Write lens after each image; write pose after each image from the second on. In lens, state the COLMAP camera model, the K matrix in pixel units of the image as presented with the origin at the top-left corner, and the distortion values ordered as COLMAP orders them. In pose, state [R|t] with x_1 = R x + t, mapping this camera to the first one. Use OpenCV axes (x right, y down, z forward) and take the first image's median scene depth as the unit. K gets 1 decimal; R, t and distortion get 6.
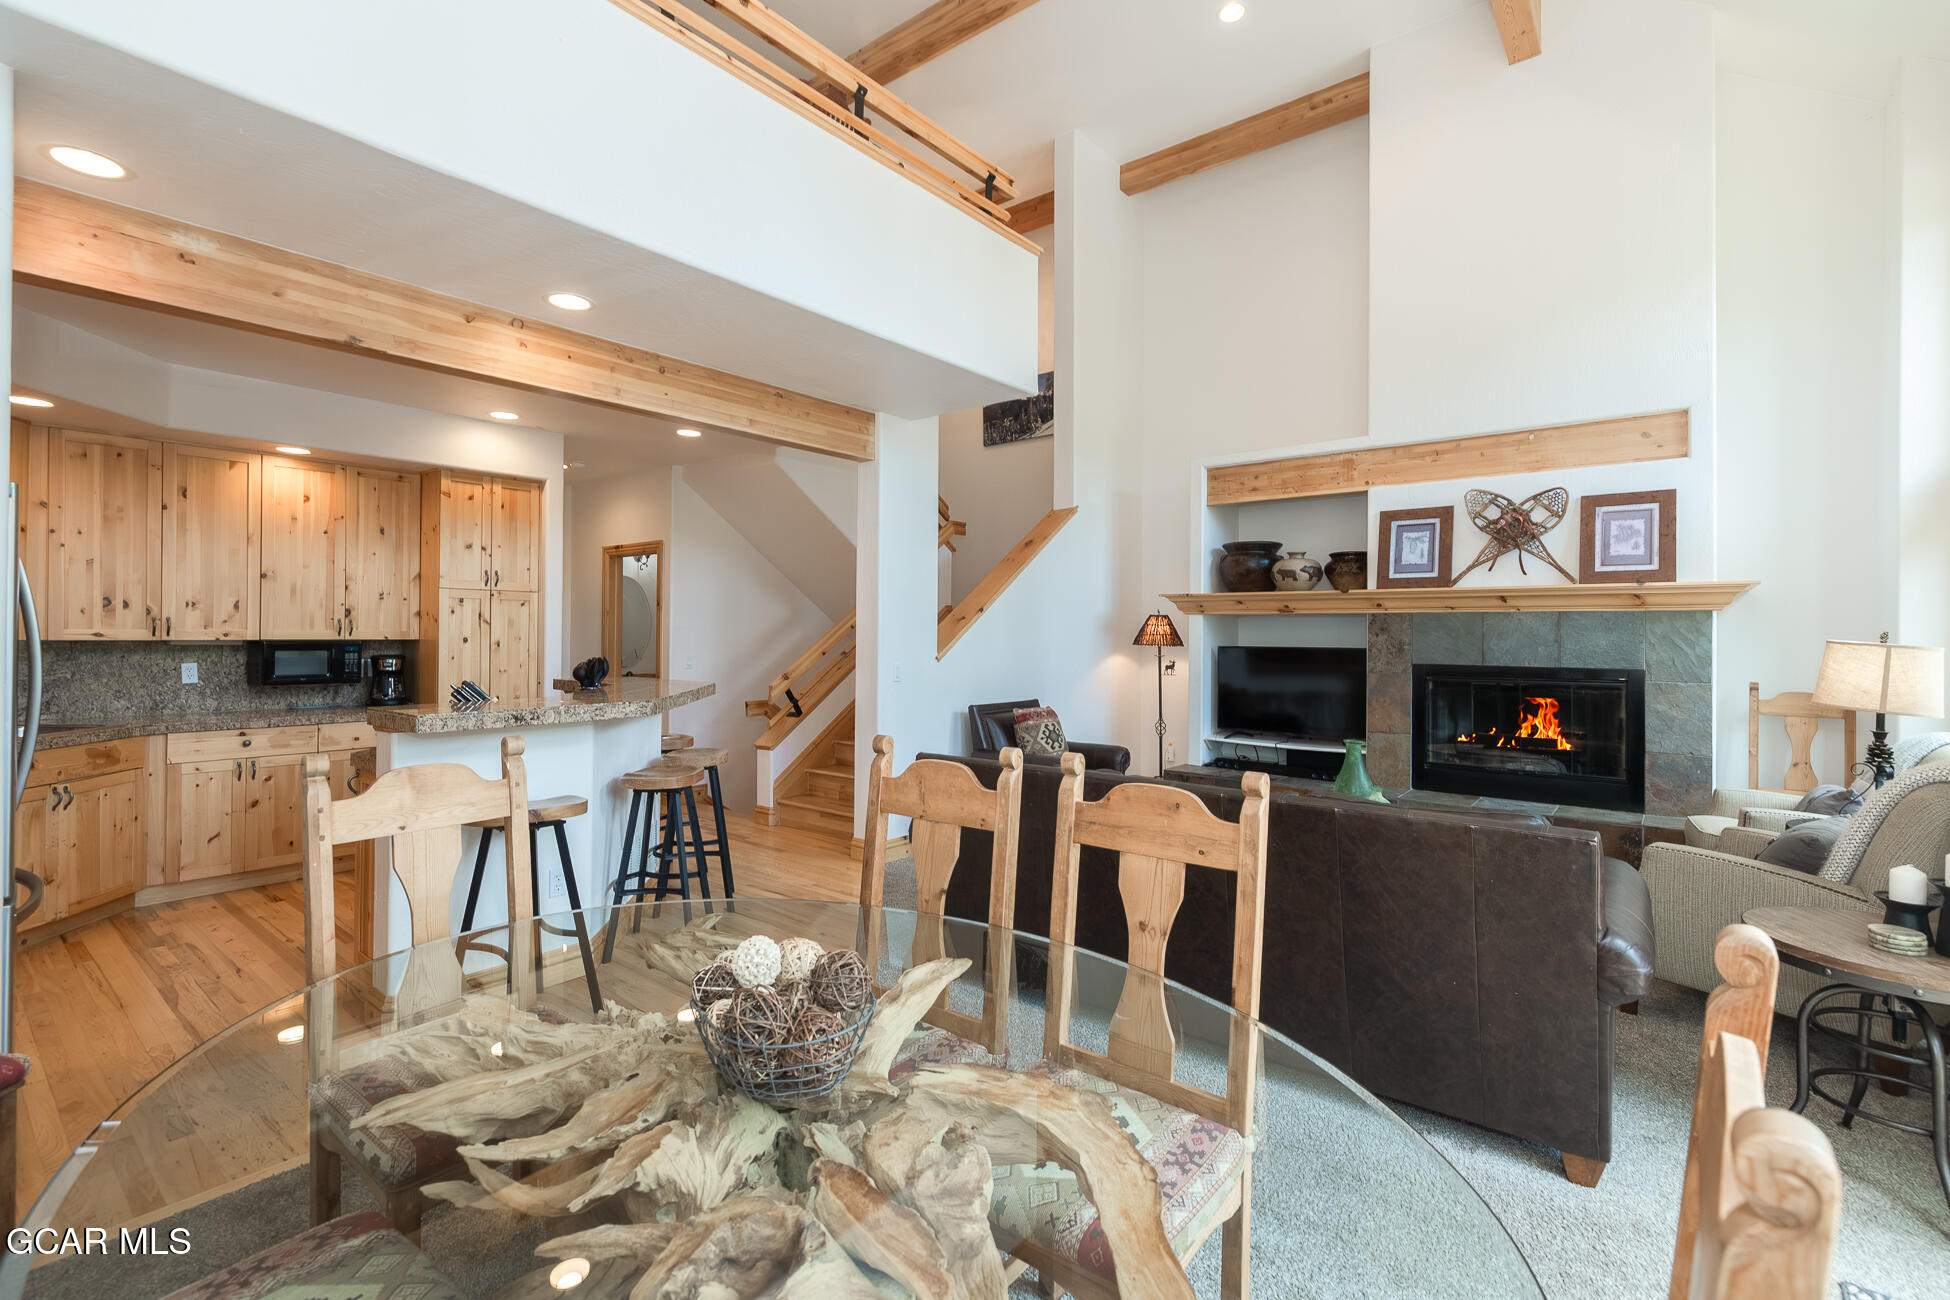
lens RADIAL K [[866.0, 0, 978.2], [0, 866.0, 626.0], [0, 0, 1]] dist [0.000189, 0.000032]
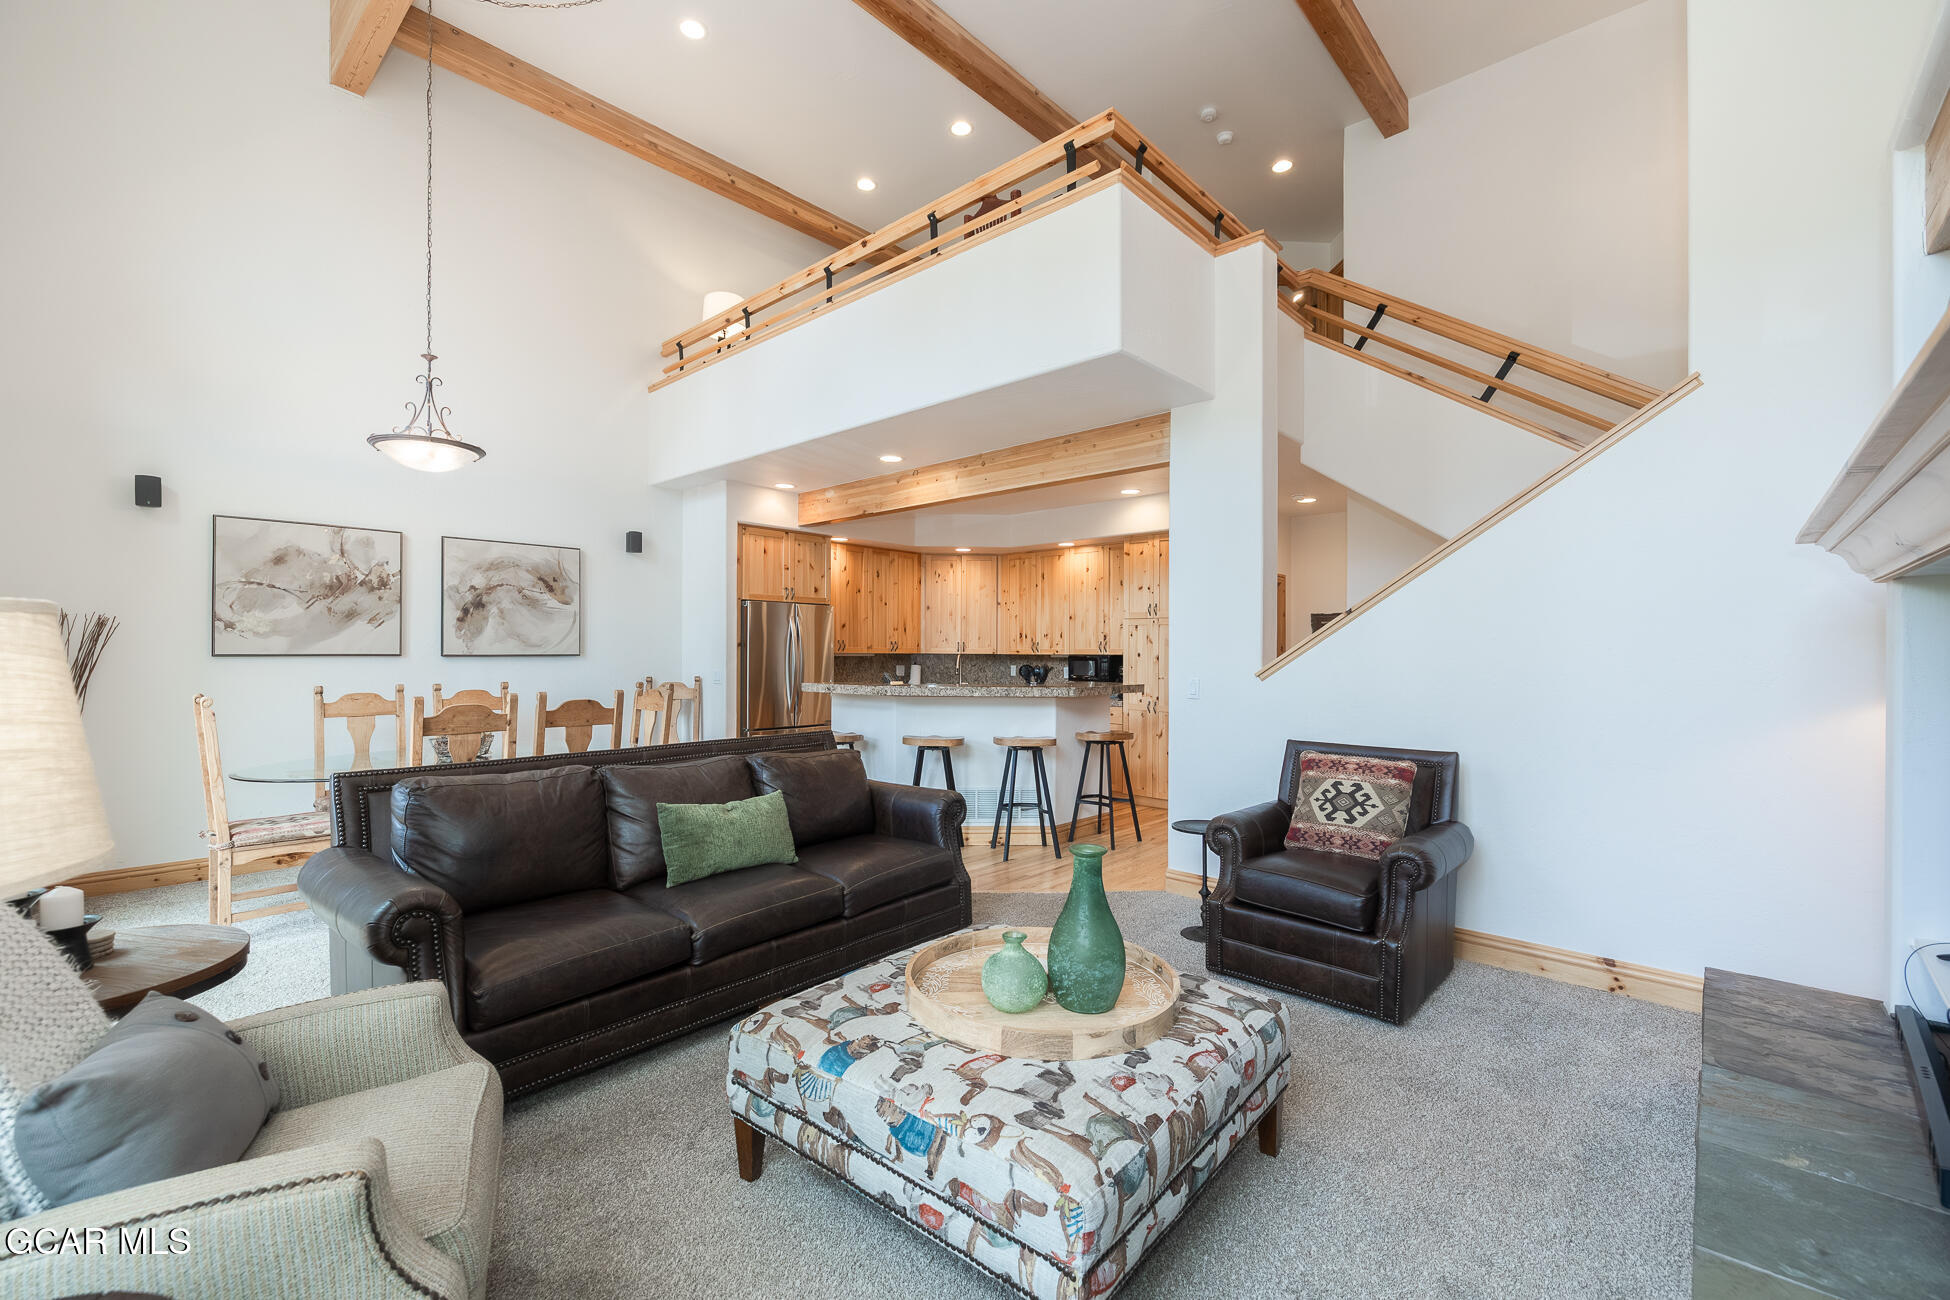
lens RADIAL K [[827.9, 0, 973.8], [0, 827.9, 630.9], [0, 0, 1]] dist [-0.000458, 0.000046]
pose [[-0.058951, -0.034289, -0.997672, 0.745053], [0.004531, 0.999390, -0.034616, 0.022208], [0.998251, -0.006561, -0.058760, 0.794019]]
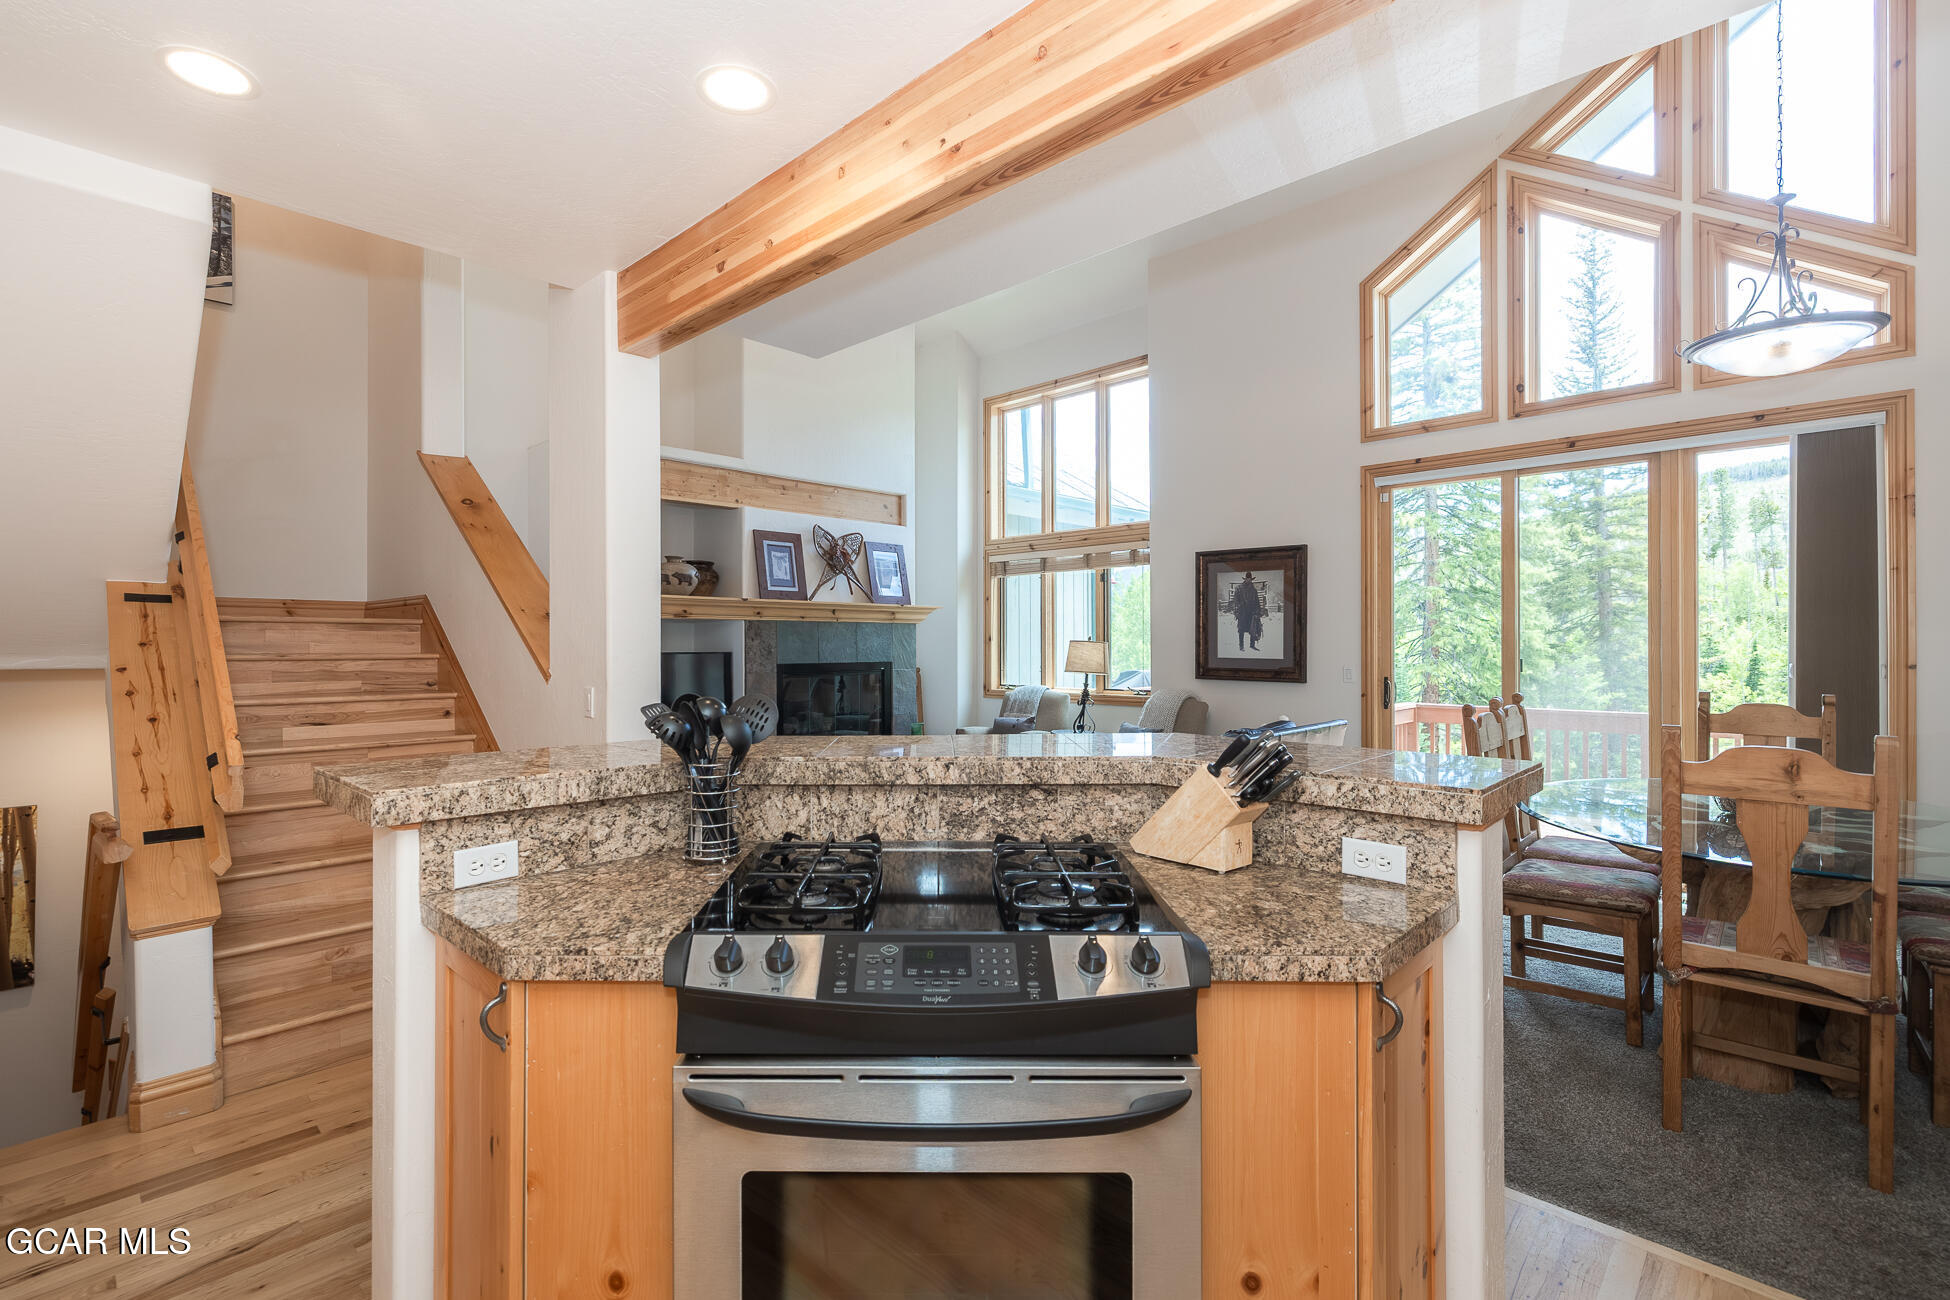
lens RADIAL K [[827.9, 0, 973.8], [0, 827.9, 630.9], [0, 0, 1]] dist [-0.000458, 0.000046]
pose [[0.087367, 0.002916, 0.996172, -0.622505], [-0.004186, 0.999988, -0.002561, 0.000463], [-0.996167, -0.003946, 0.087379, 0.671226]]
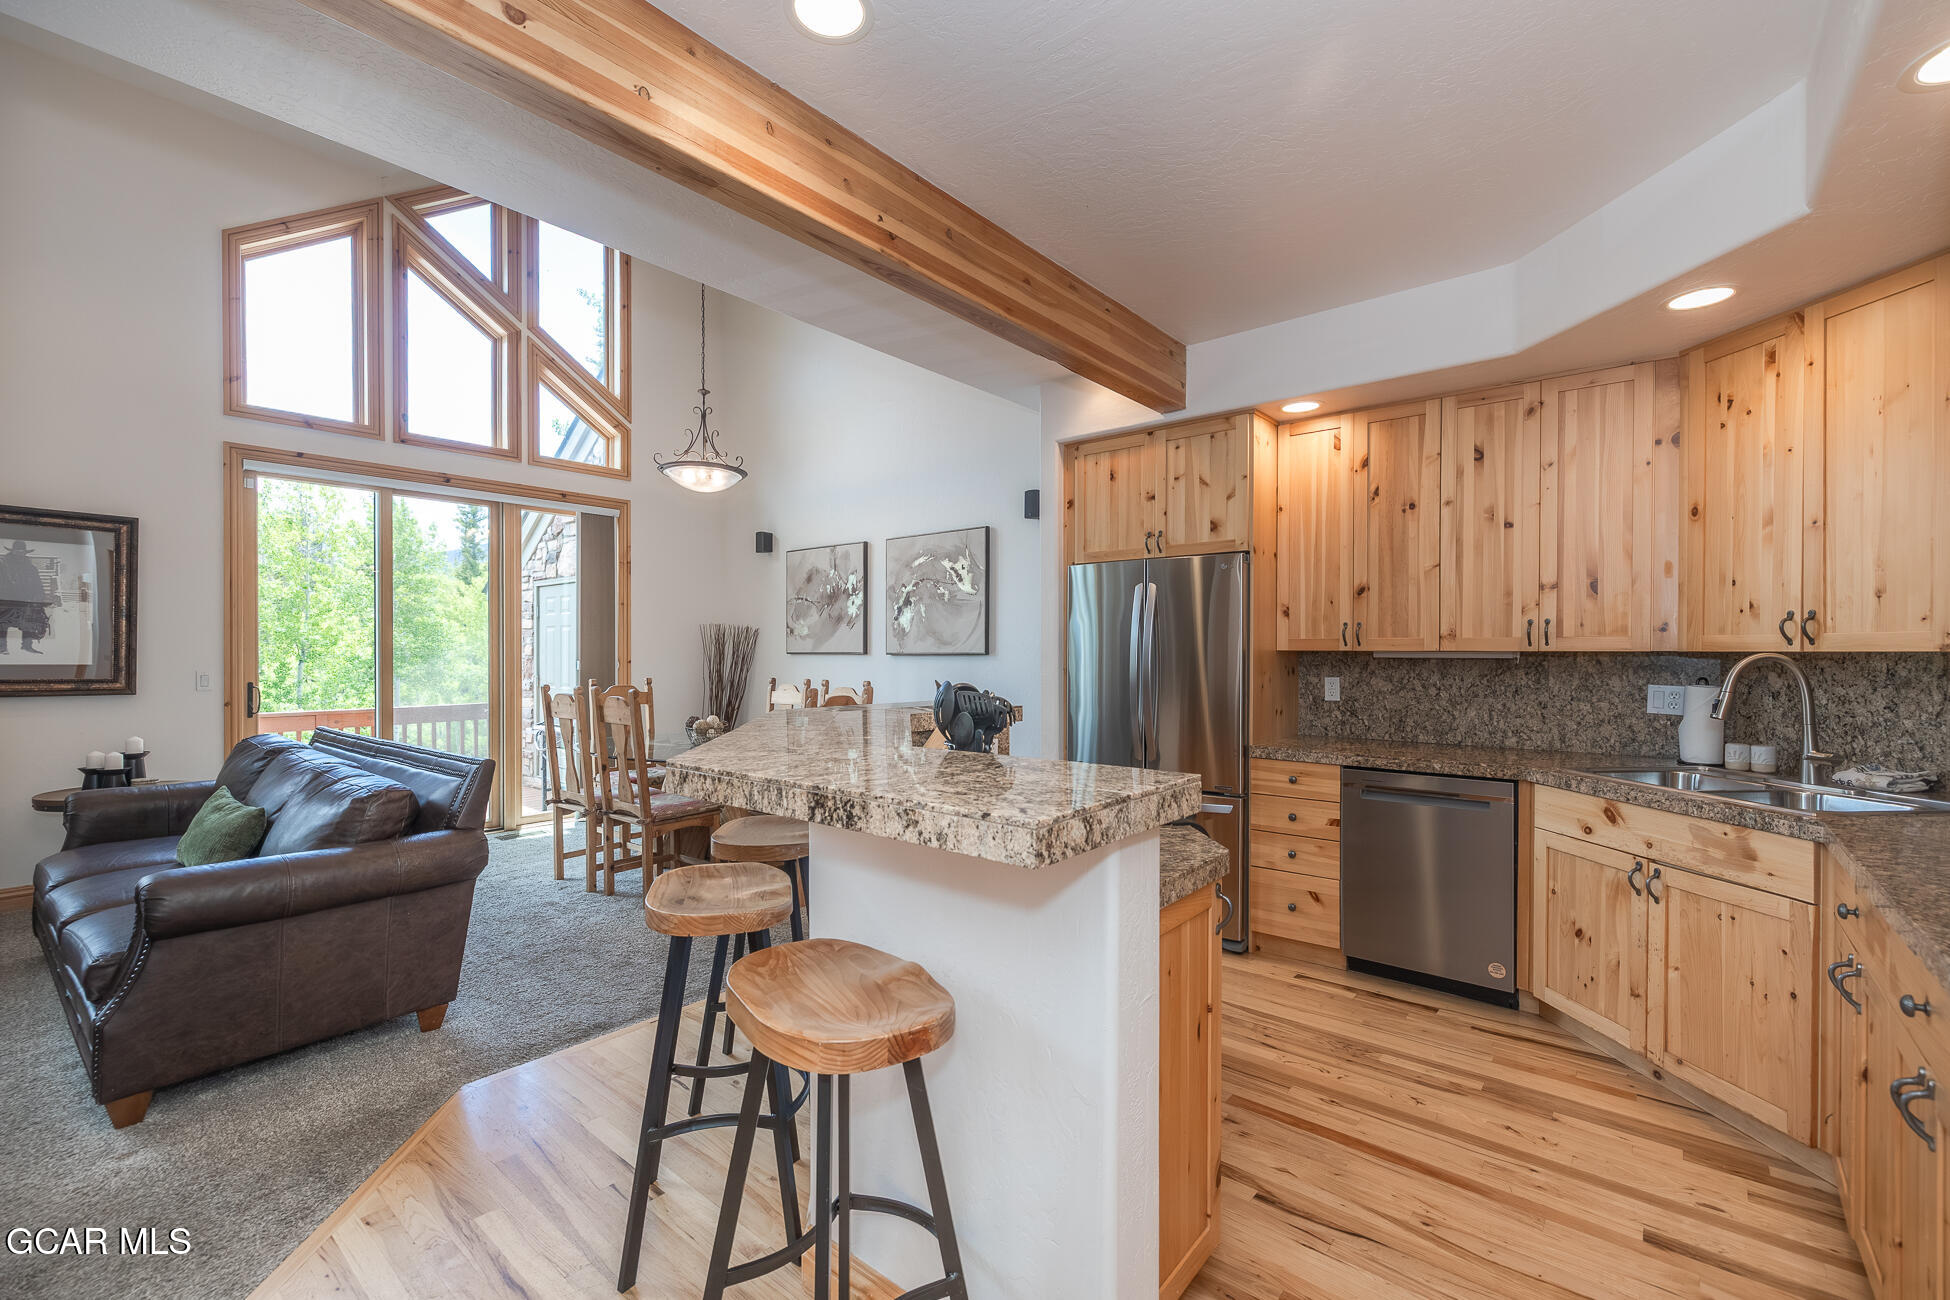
lens RADIAL K [[825.7, 0, 969.4], [0, 825.7, 663.3], [0, 0, 1]] dist [0.000609, -0.000065]
pose [[-0.999384, -0.009426, 0.033813, -0.400149], [-0.009193, 0.999933, 0.007032, 0.017775], [-0.033877, 0.006716, -0.999403, 1.143423]]
